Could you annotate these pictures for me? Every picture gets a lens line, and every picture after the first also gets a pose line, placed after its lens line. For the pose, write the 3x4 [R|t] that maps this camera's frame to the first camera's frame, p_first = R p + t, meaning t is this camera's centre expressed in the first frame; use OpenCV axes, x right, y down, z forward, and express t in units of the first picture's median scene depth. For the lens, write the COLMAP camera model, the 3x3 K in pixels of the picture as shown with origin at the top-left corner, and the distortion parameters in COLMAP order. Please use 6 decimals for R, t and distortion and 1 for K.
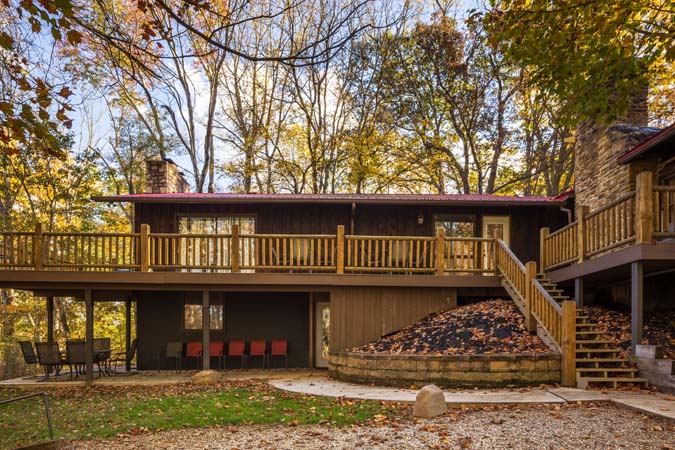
lens RADIAL K [[466.4, 0, 337.9], [0, 466.4, 225.4], [0, 0, 1]] dist [0.005300, 0.000434]
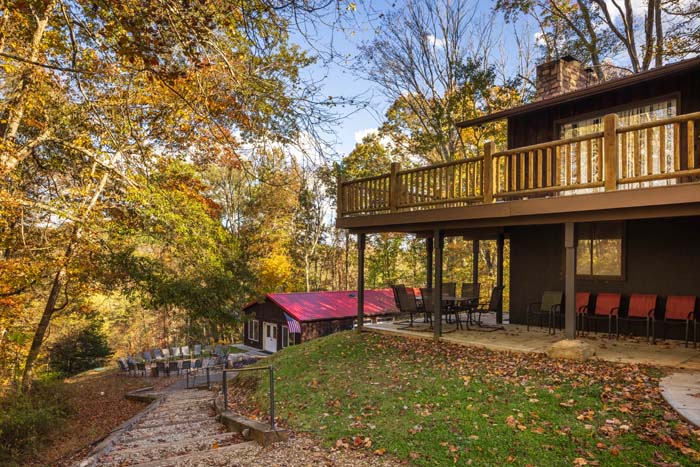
lens RADIAL K [[483.7, 0, 349.8], [0, 483.7, 232.1], [0, 0, 1]] dist [0.005300, 0.000434]
pose [[0.623753, -0.051096, -0.779950, 0.052182], [0.176763, 0.981230, 0.077081, 0.035214], [0.761372, -0.185946, 0.621077, 0.255975]]
